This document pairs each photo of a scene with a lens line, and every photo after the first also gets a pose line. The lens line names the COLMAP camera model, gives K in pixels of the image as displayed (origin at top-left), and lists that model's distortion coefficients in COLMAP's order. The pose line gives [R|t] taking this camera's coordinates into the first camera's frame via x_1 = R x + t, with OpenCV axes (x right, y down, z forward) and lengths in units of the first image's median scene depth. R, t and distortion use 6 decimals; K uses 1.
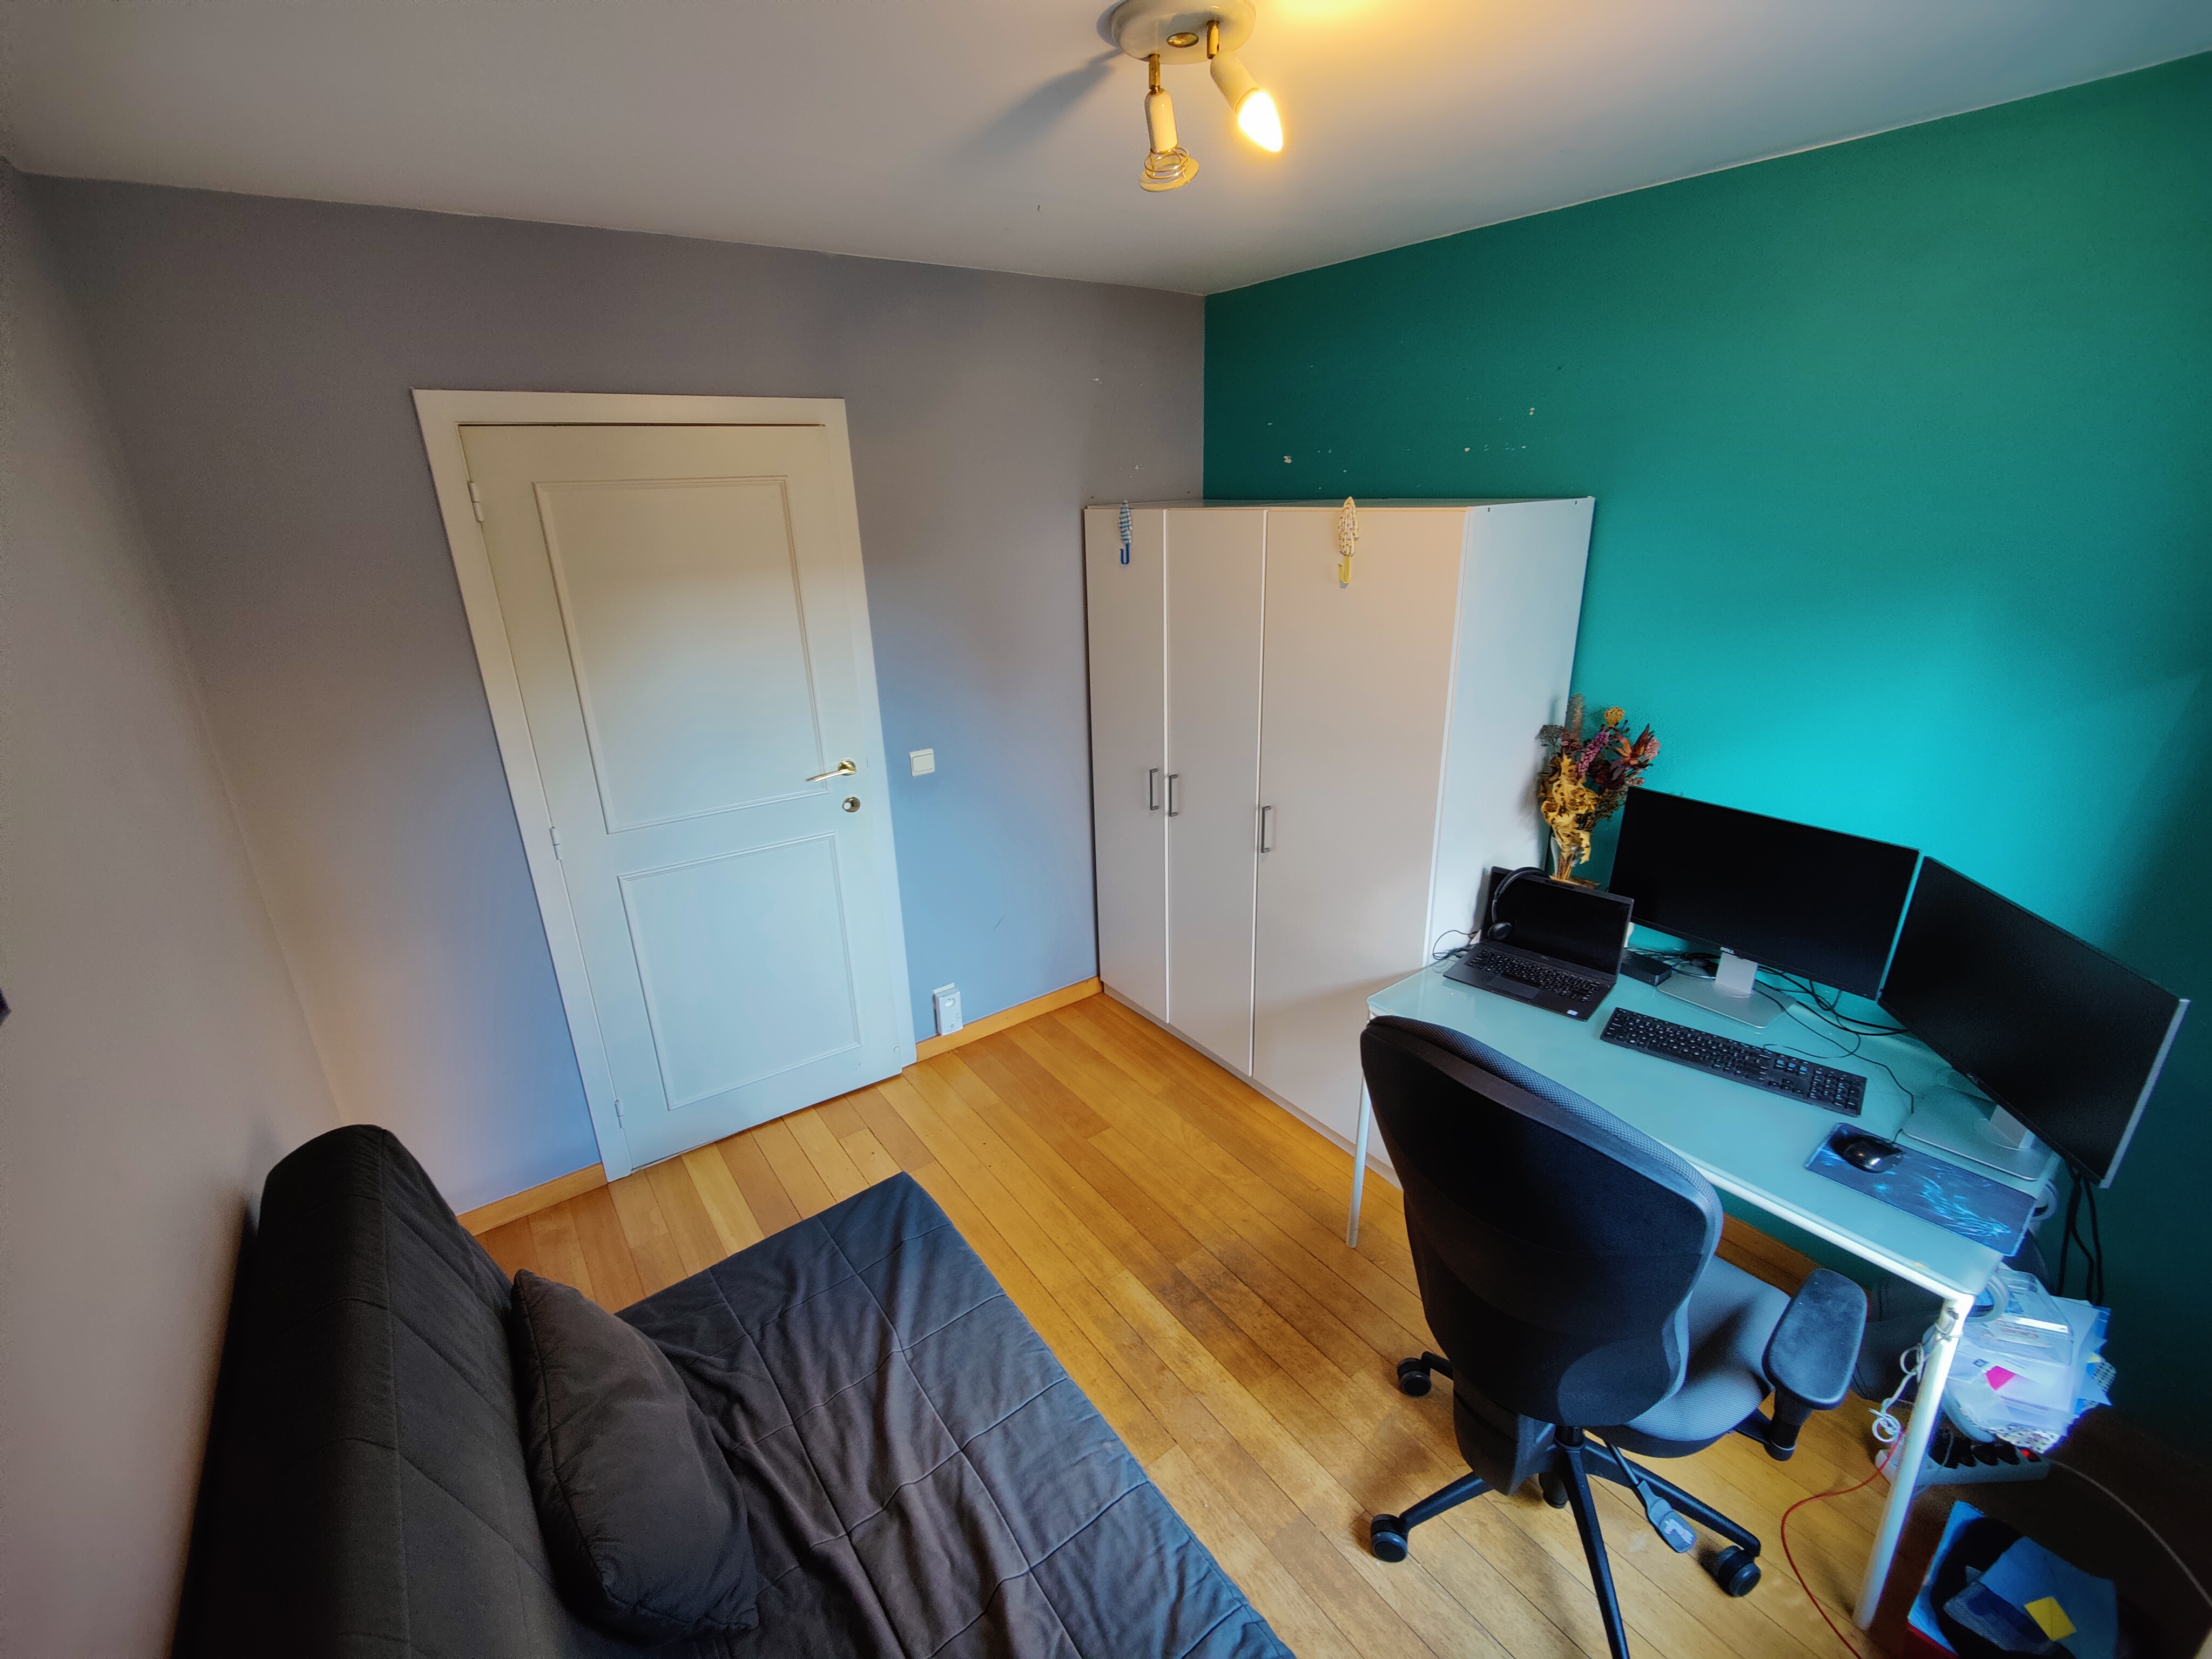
lens RADIAL K [[958.9, 0, 1100.7], [0, 958.9, 825.1], [0, 0, 1]] dist [0.027749, -0.022015]
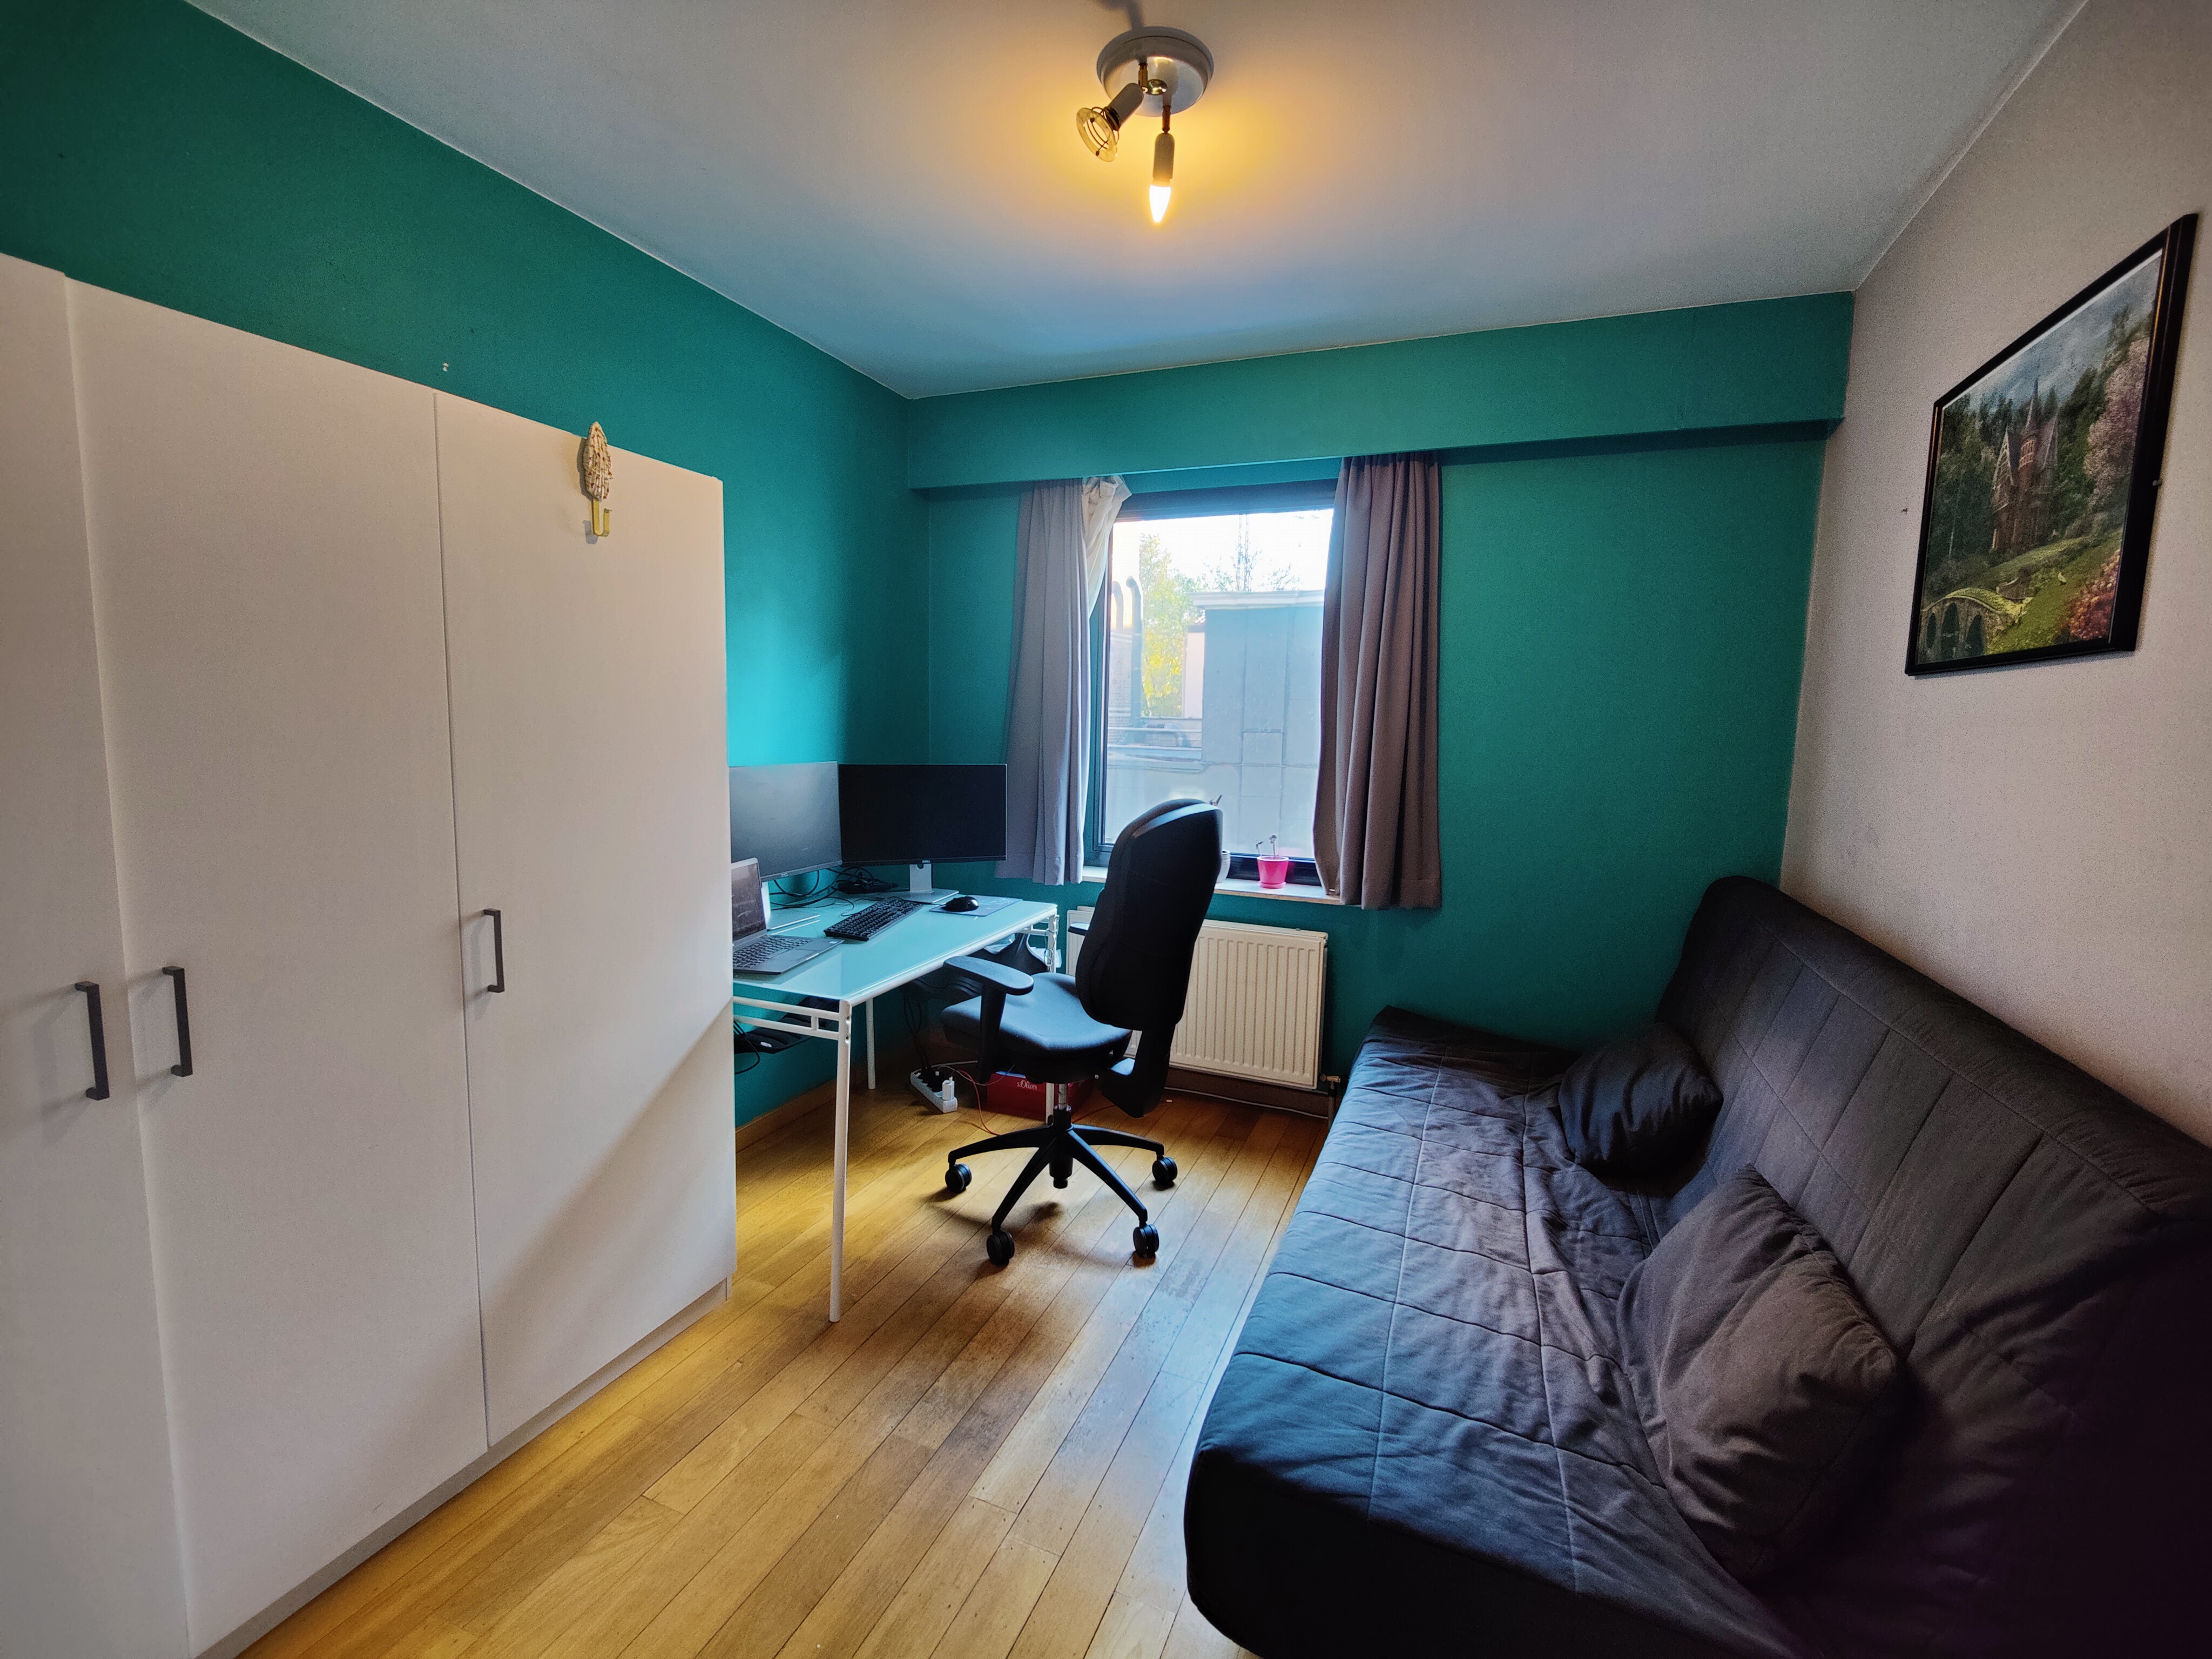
lens RADIAL K [[958.9, 0, 1100.7], [0, 958.9, 825.1], [0, 0, 1]] dist [0.027749, -0.022015]
pose [[-0.528777, -0.076184, 0.845335, -0.562326], [0.277456, 0.925731, 0.256985, -0.127484], [-0.802131, 0.370430, -0.468367, 1.063974]]
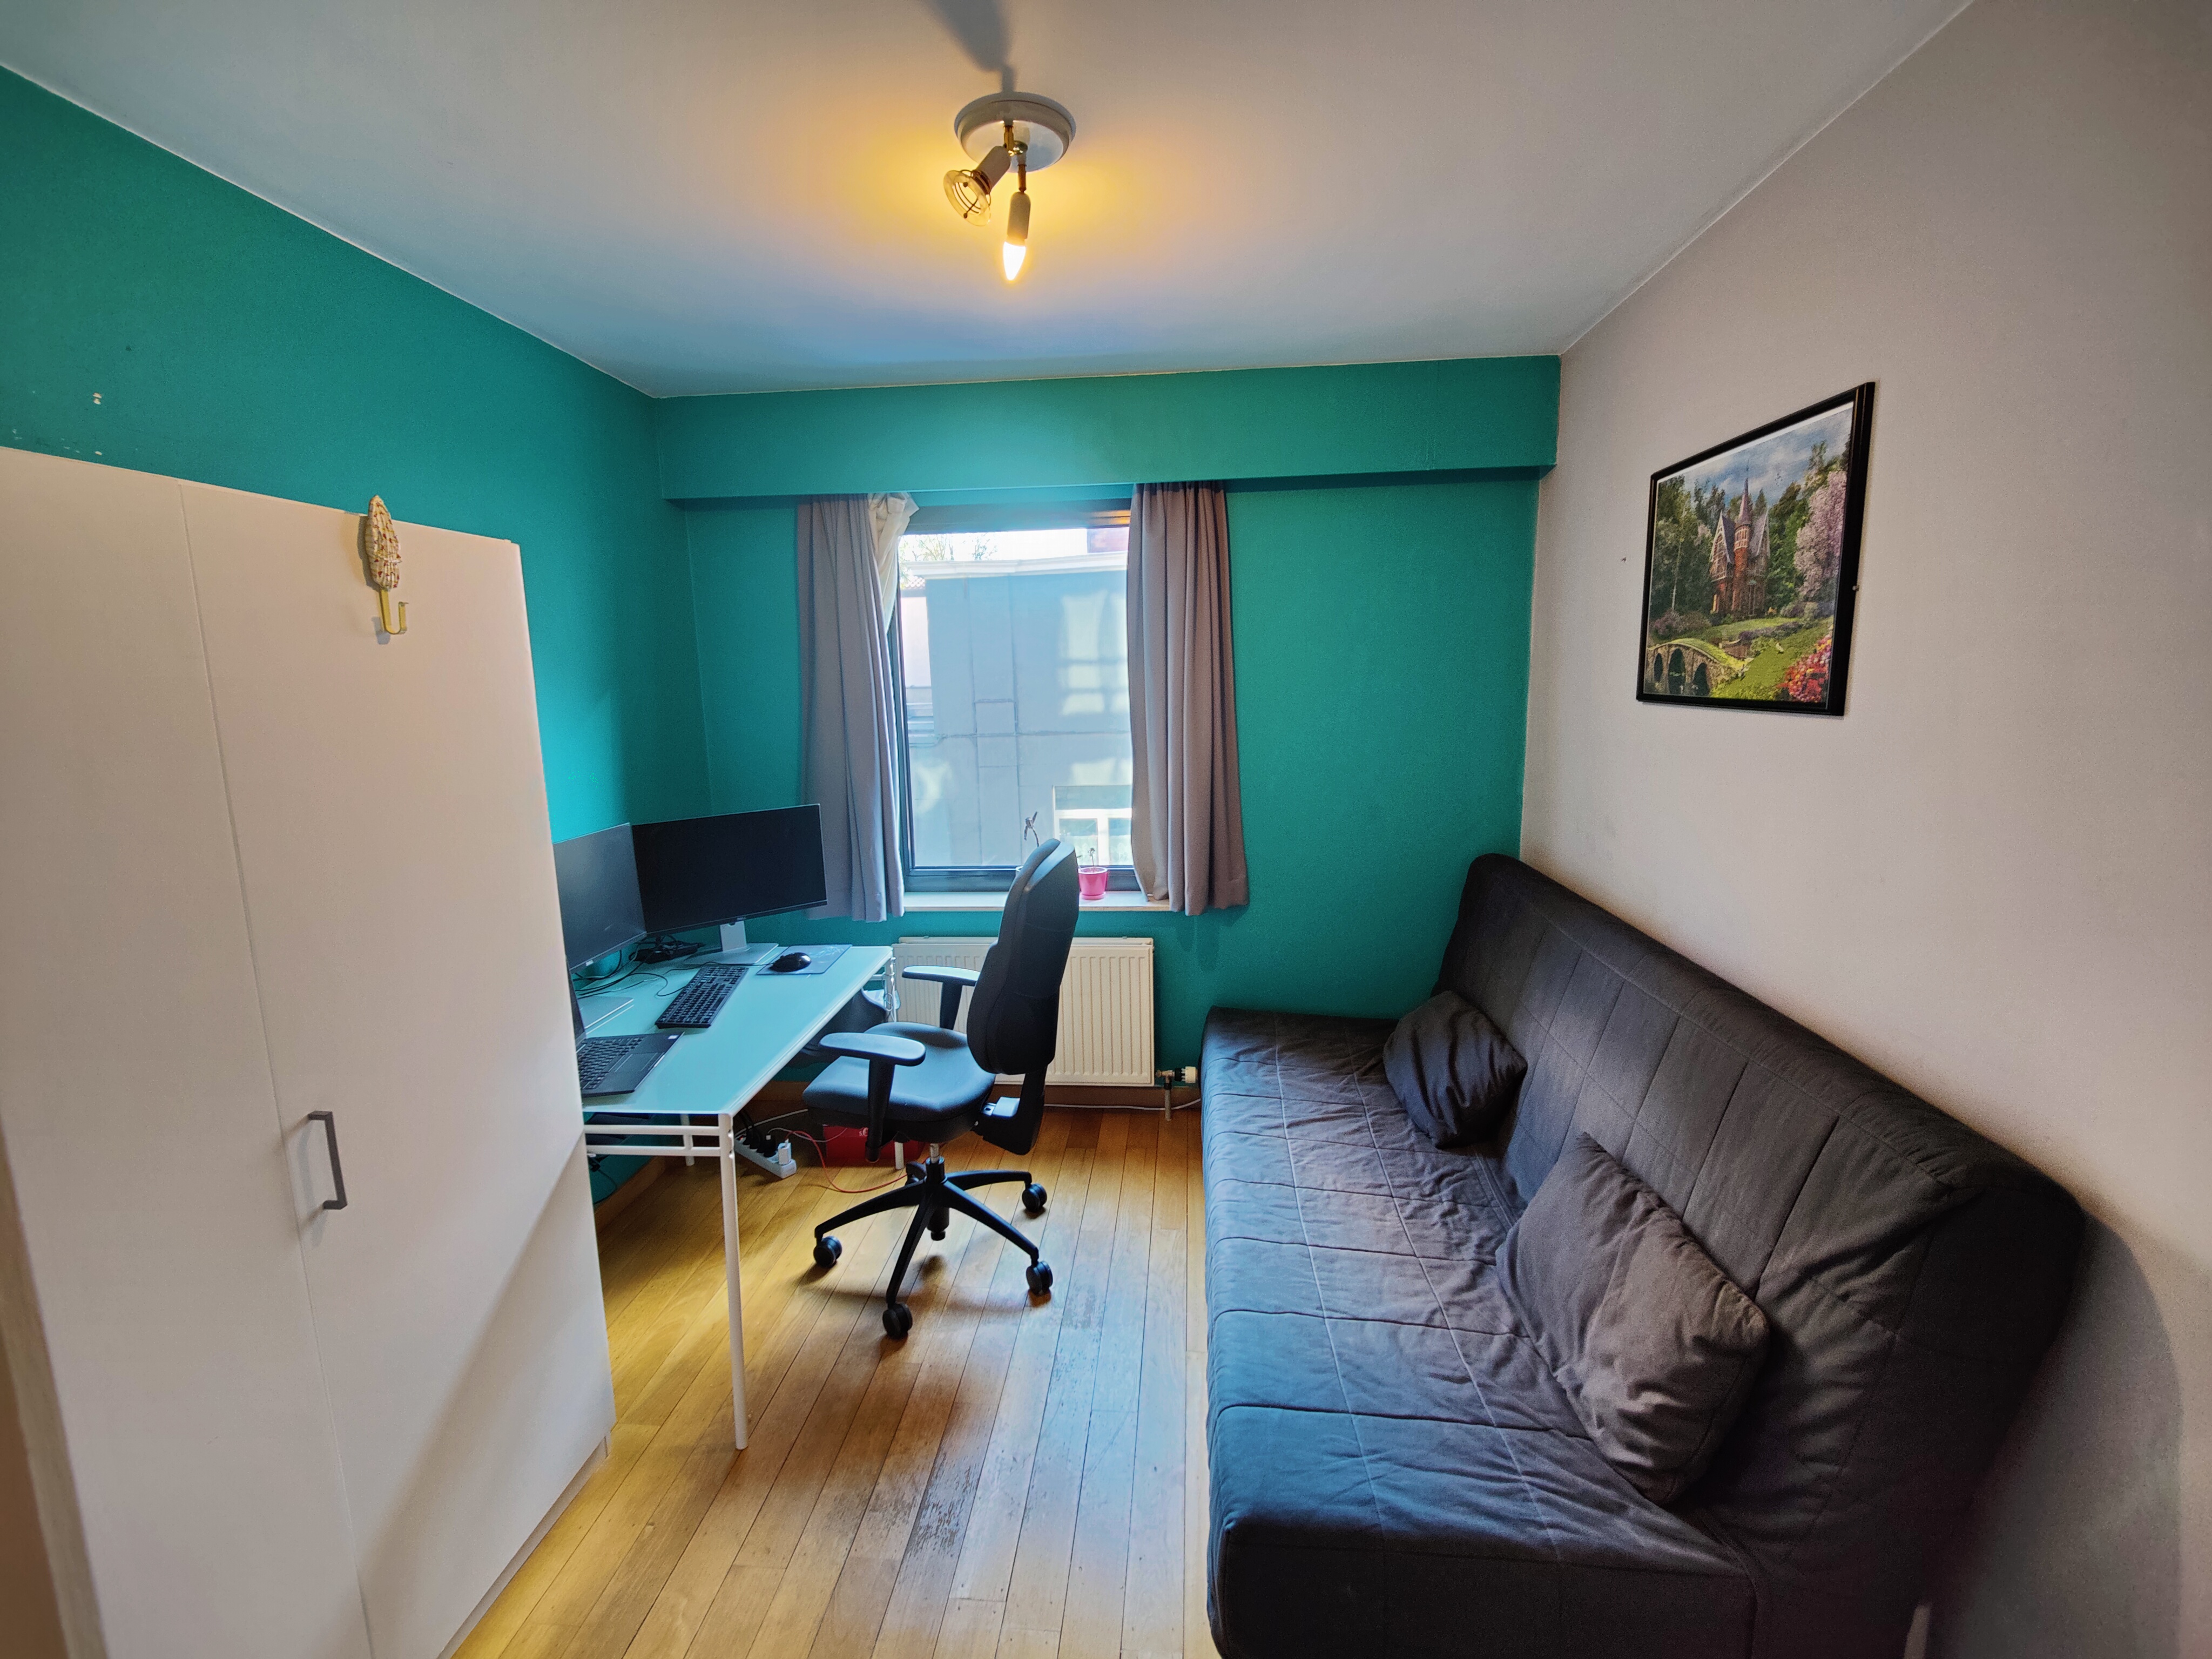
lens RADIAL K [[958.9, 0, 1100.7], [0, 958.9, 825.1], [0, 0, 1]] dist [0.027749, -0.022015]
pose [[-0.755816, -0.056244, 0.652364, -0.463210], [0.261384, 0.887563, 0.379356, -0.250107], [-0.600350, 0.457241, -0.656133, 1.127285]]
